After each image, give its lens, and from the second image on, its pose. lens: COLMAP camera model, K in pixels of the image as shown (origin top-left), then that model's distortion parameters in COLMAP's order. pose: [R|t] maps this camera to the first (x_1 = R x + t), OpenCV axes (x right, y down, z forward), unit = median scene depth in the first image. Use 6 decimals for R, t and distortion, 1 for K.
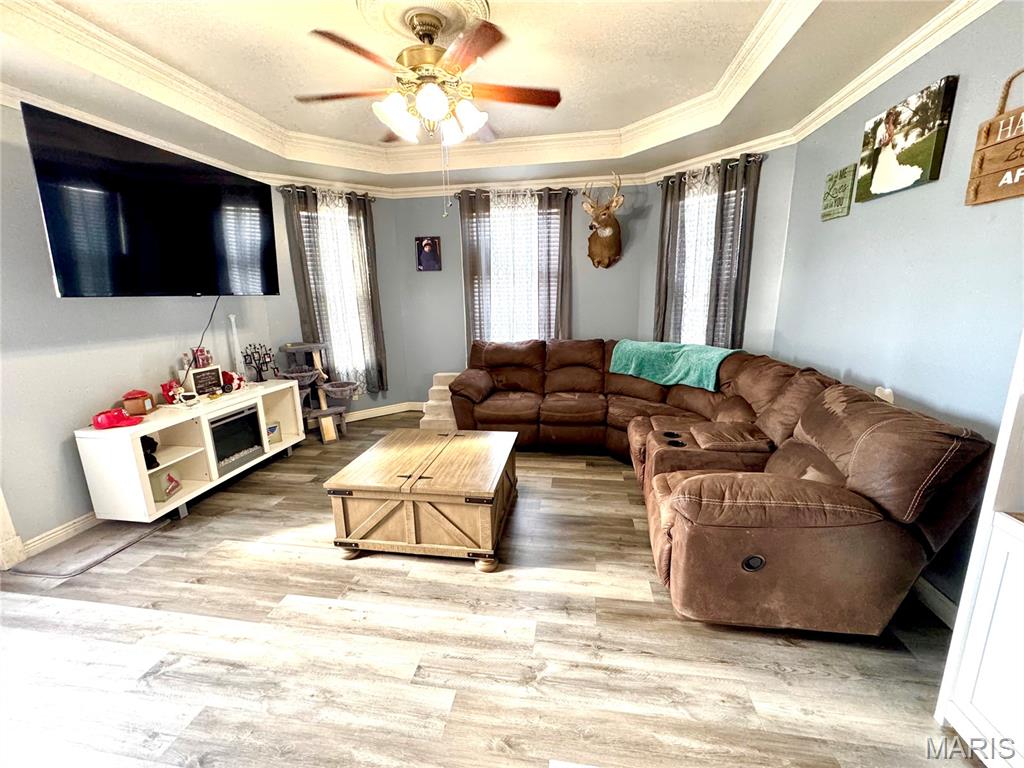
lens RADIAL K [[406.6, 0, 516.4], [0, 406.6, 379.5], [0, 0, 1]] dist [-0.000439, -0.000006]
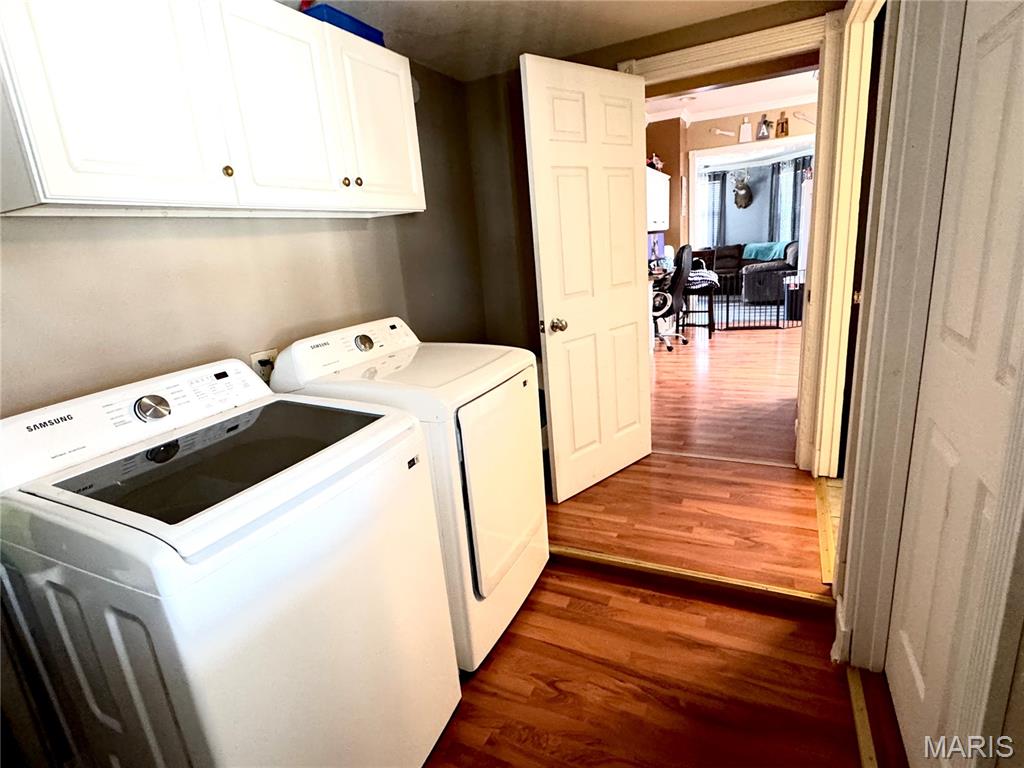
lens RADIAL K [[521.7, 0, 509.2], [0, 521.7, 385.6], [0, 0, 1]] dist [0.002596, 0.000197]
pose [[0.952553, 0.011881, -0.304142, -0.094683], [0.008070, 0.997901, 0.064258, 0.447260], [0.304267, -0.063664, 0.950457, -1.964986]]
